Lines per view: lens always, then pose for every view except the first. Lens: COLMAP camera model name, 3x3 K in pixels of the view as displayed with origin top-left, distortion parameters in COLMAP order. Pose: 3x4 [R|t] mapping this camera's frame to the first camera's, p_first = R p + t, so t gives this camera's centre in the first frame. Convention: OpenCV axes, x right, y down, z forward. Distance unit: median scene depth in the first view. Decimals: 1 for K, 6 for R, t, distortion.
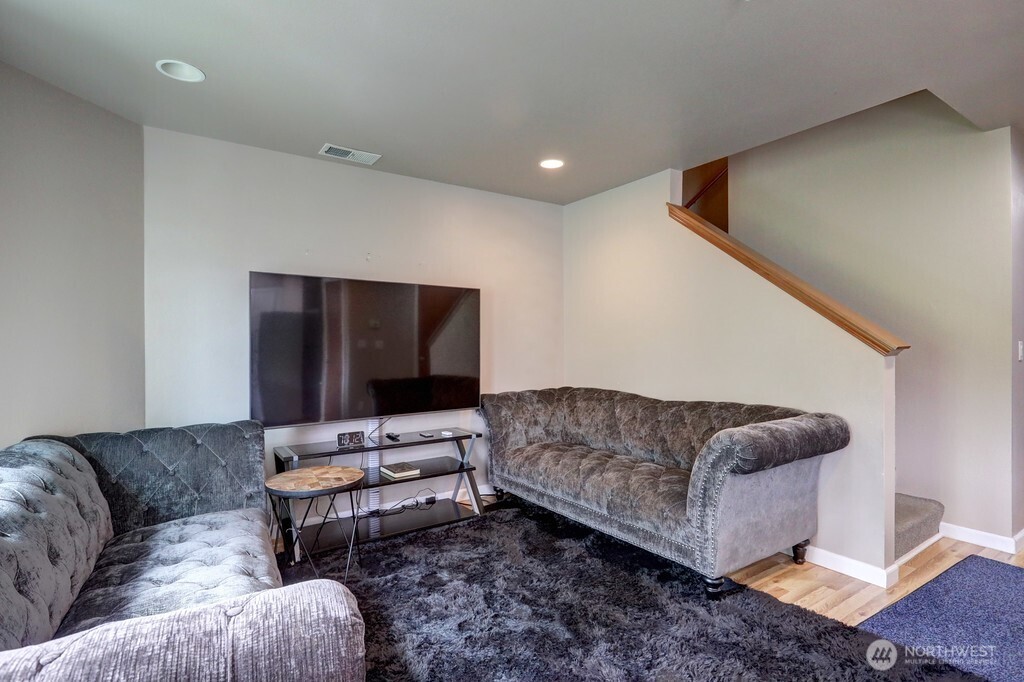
lens RADIAL K [[504.7, 0, 512.0], [0, 504.7, 341.0], [0, 0, 1]] dist [-0.002489, -0.000255]
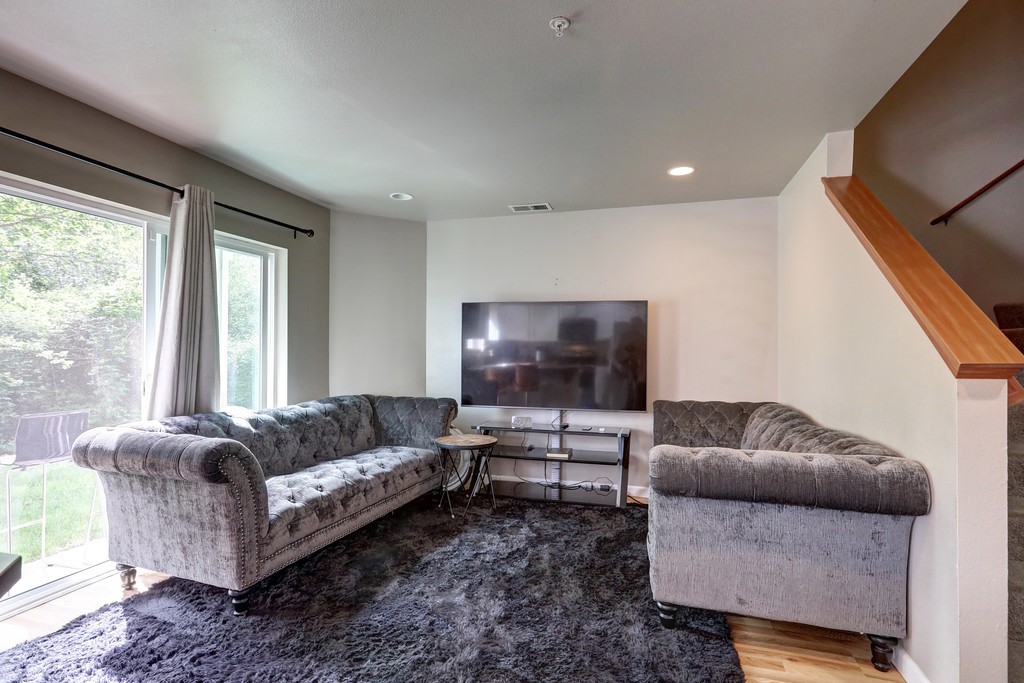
lens RADIAL K [[504.7, 0, 512.0], [0, 504.7, 341.5], [0, 0, 1]] dist [-0.002489, -0.000255]
pose [[0.627592, -0.001507, -0.778541, 0.643429], [-0.007512, 0.999940, -0.007991, -0.005886], [0.778506, 0.010864, 0.627543, 0.123022]]
